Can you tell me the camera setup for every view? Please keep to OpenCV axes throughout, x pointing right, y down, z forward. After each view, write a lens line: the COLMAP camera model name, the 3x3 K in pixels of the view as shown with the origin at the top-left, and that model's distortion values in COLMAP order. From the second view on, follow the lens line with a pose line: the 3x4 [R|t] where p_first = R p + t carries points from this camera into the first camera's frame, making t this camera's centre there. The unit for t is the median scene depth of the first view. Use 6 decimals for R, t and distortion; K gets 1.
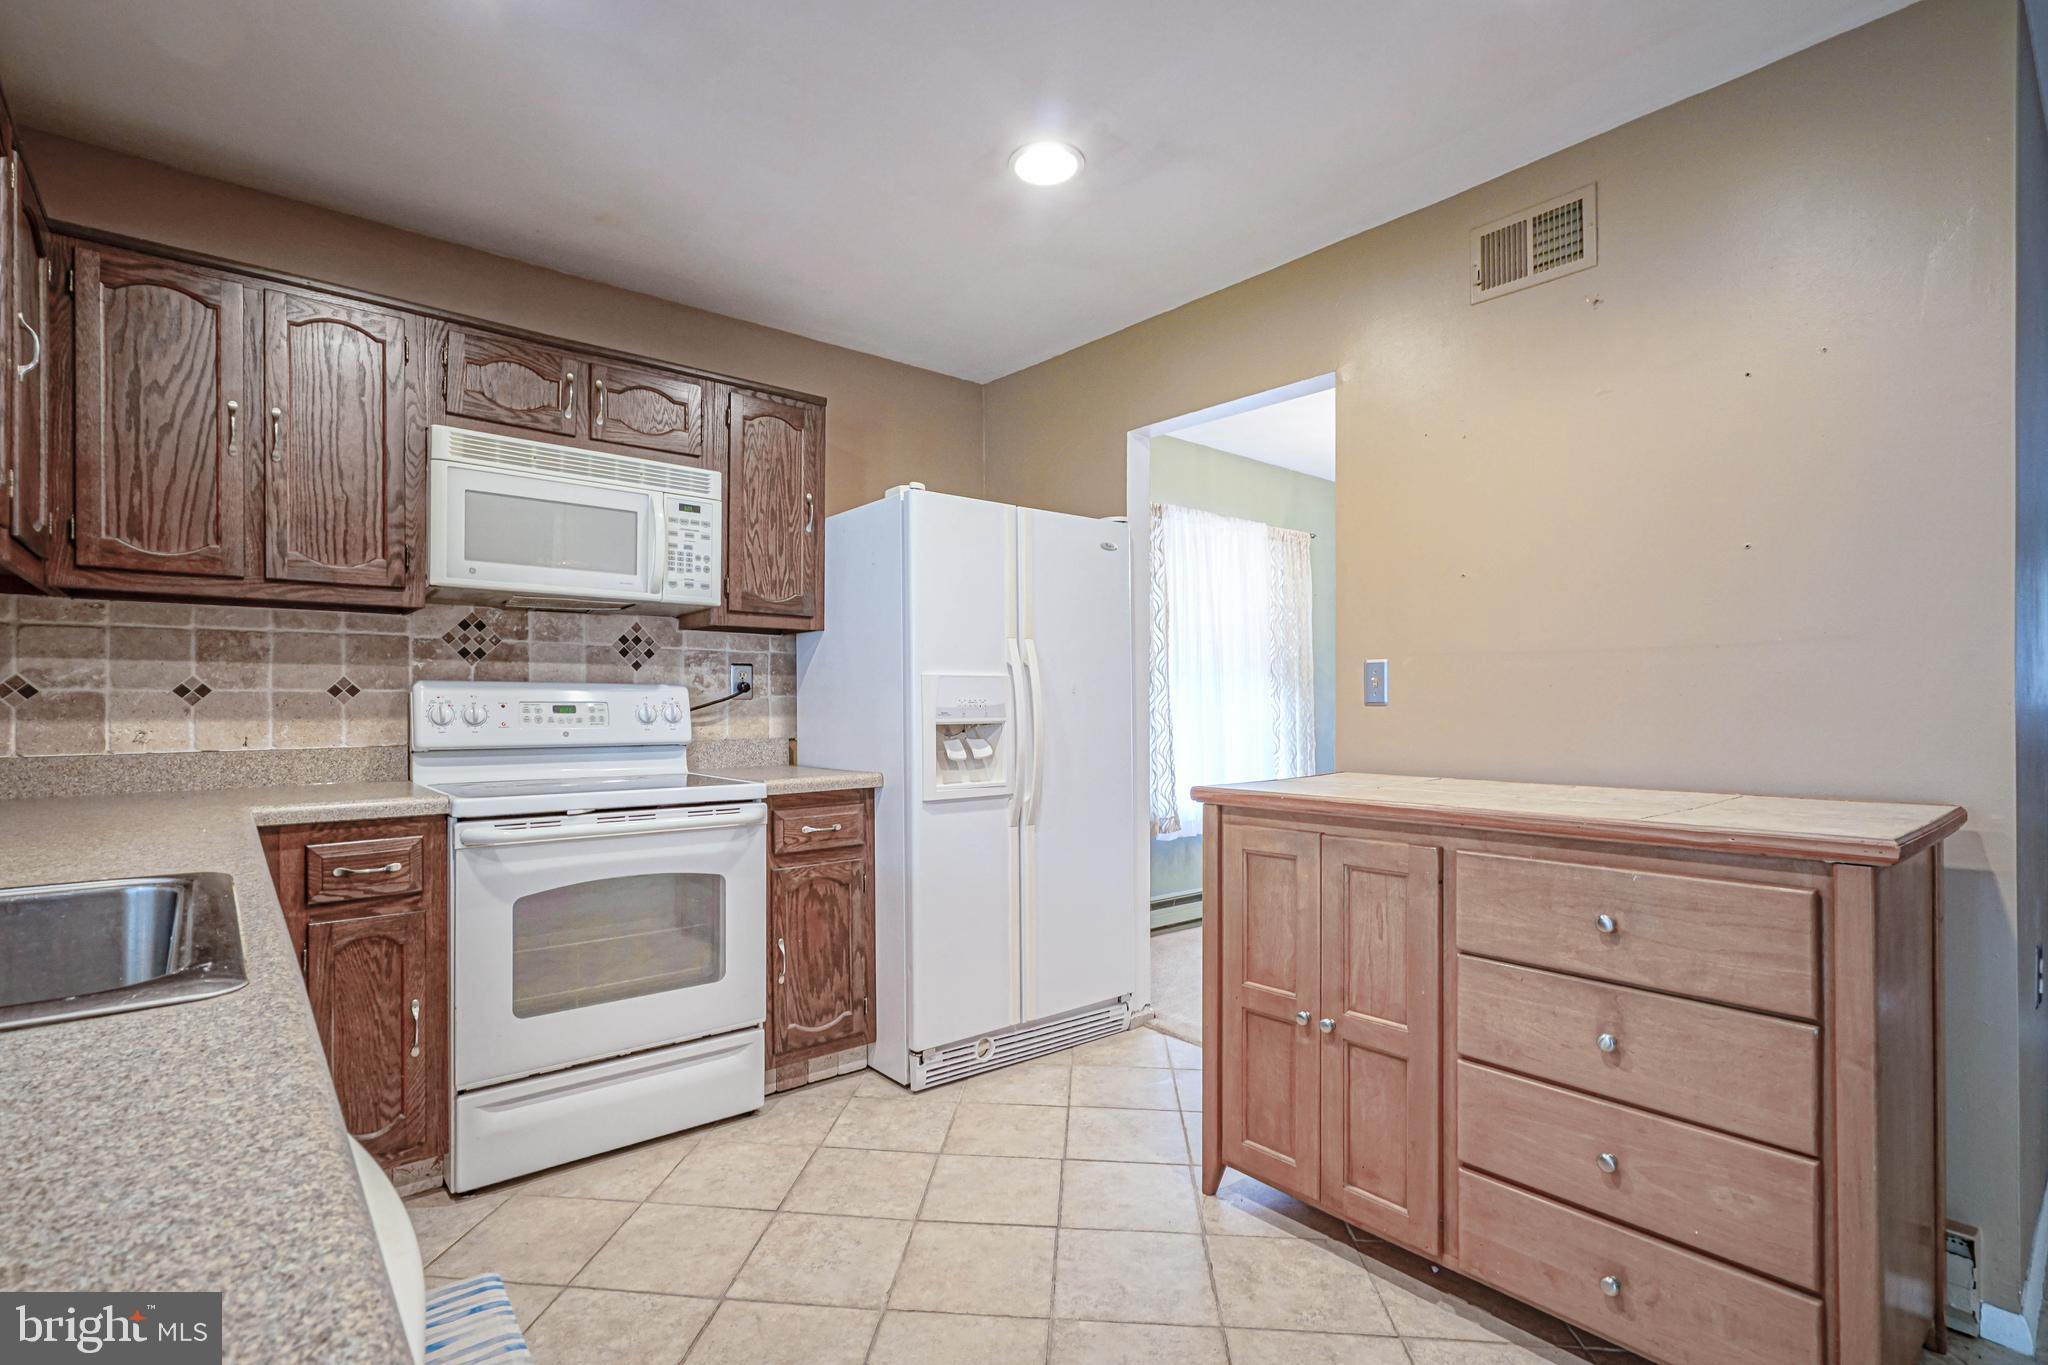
lens RADIAL K [[960.2, 0, 995.5], [0, 960.2, 705.4], [0, 0, 1]] dist [-0.003398, 0.002887]
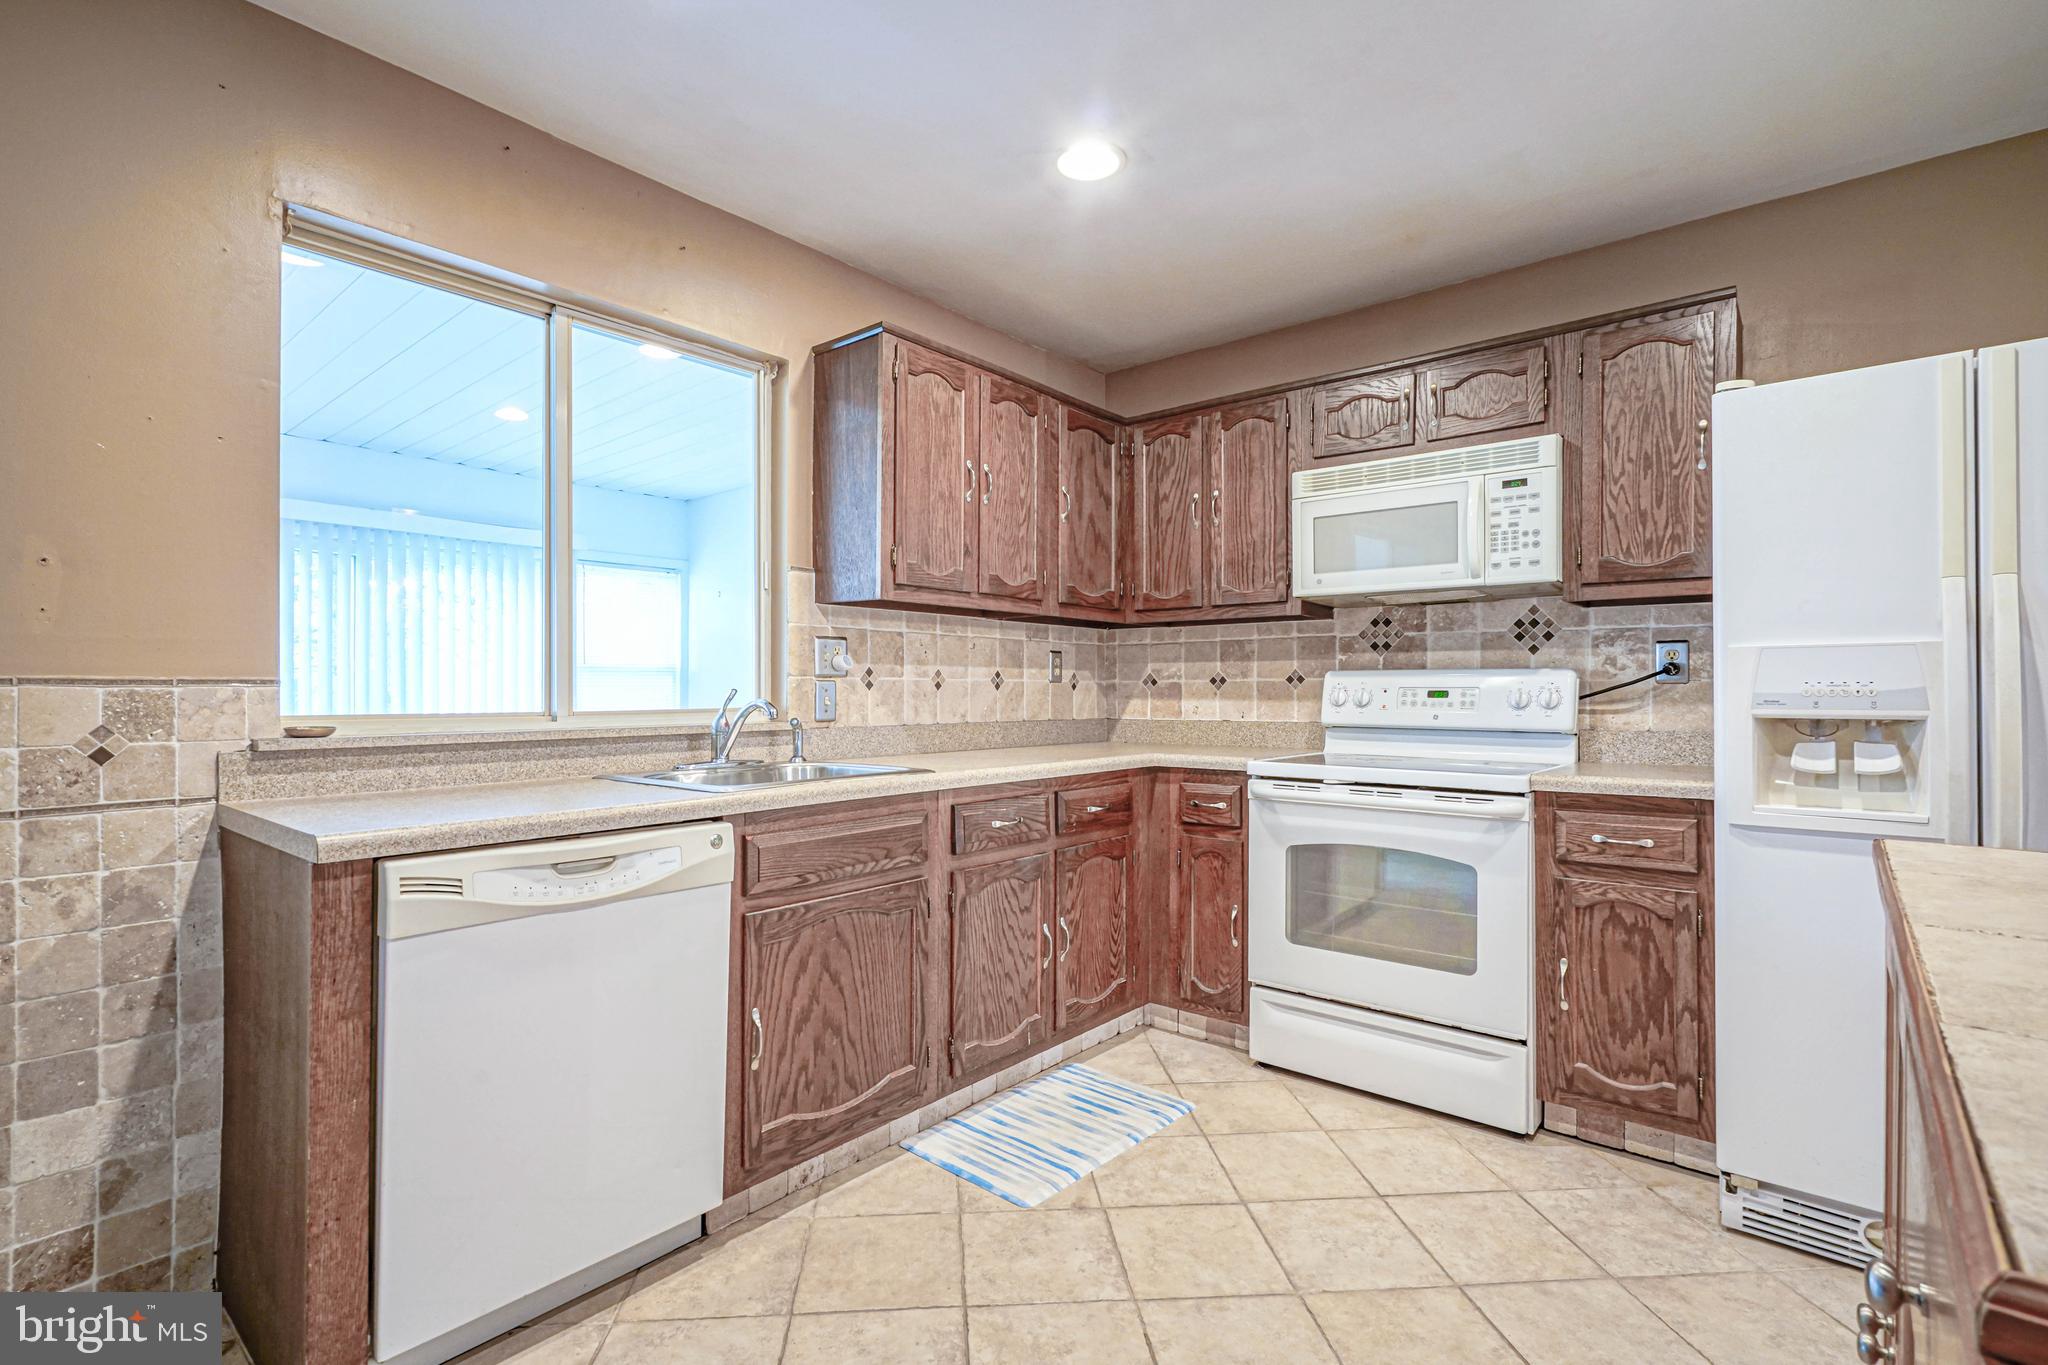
lens RADIAL K [[960.2, 0, 1015.4], [0, 960.2, 688.9], [0, 0, 1]] dist [-0.003398, 0.002887]
pose [[0.176791, -0.002009, -0.984246, 0.543201], [-0.002591, 0.999994, -0.002506, 0.002148], [0.984245, 0.002993, 0.176784, 0.353665]]
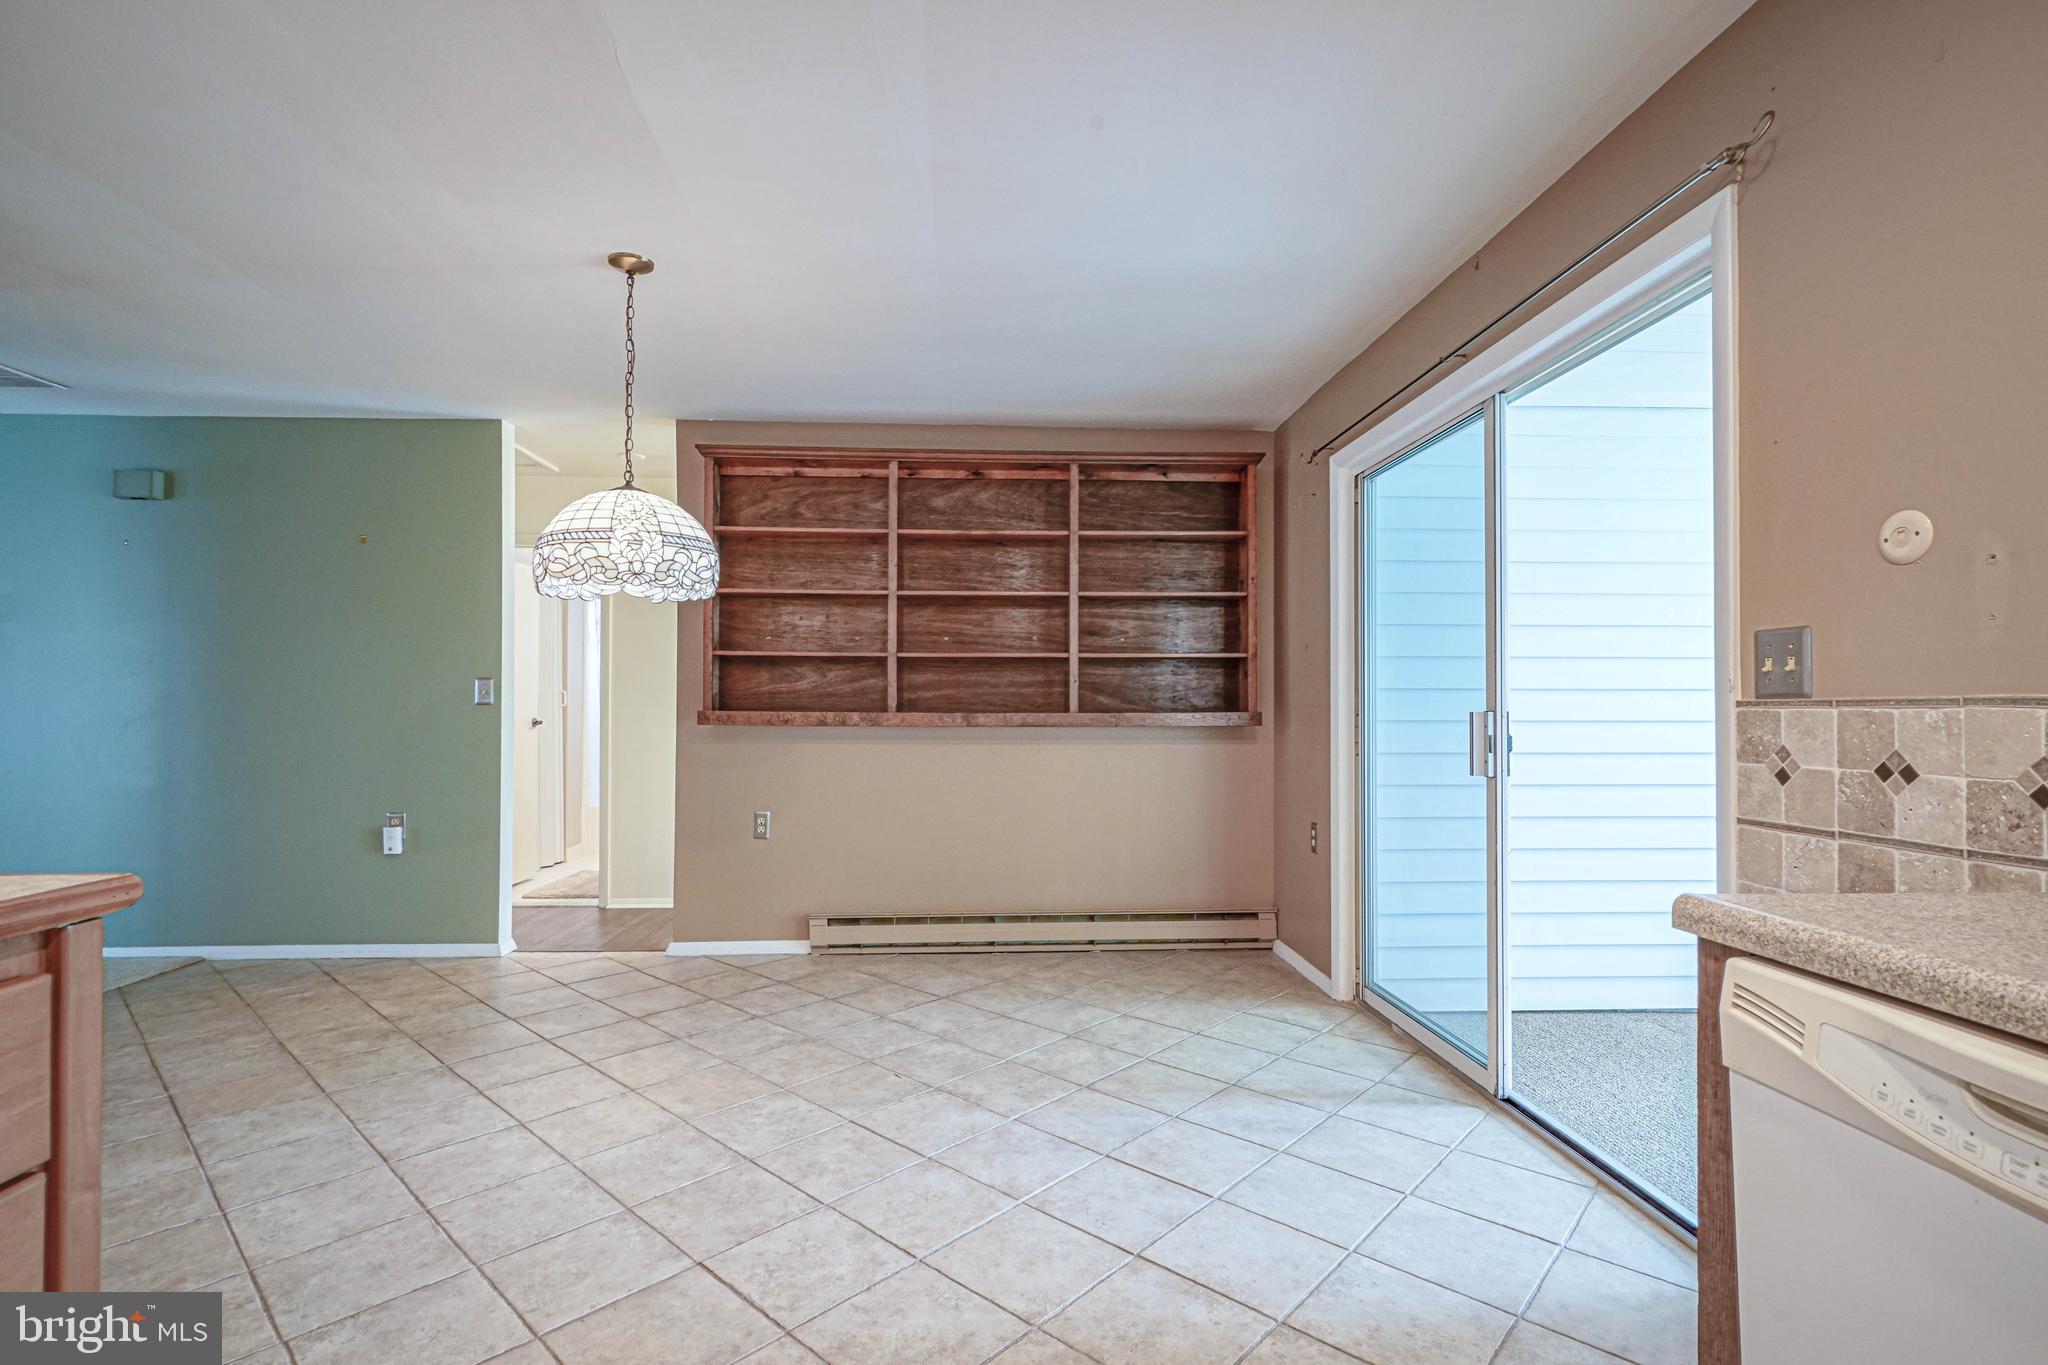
lens RADIAL K [[960.2, 0, 1015.8], [0, 960.2, 693.0], [0, 0, 1]] dist [-0.003398, 0.002887]
pose [[-0.799447, 0.006724, 0.600699, -0.055558], [-0.001376, 0.999914, -0.013024, 0.000420], [-0.600735, -0.011239, -0.799369, 0.577714]]
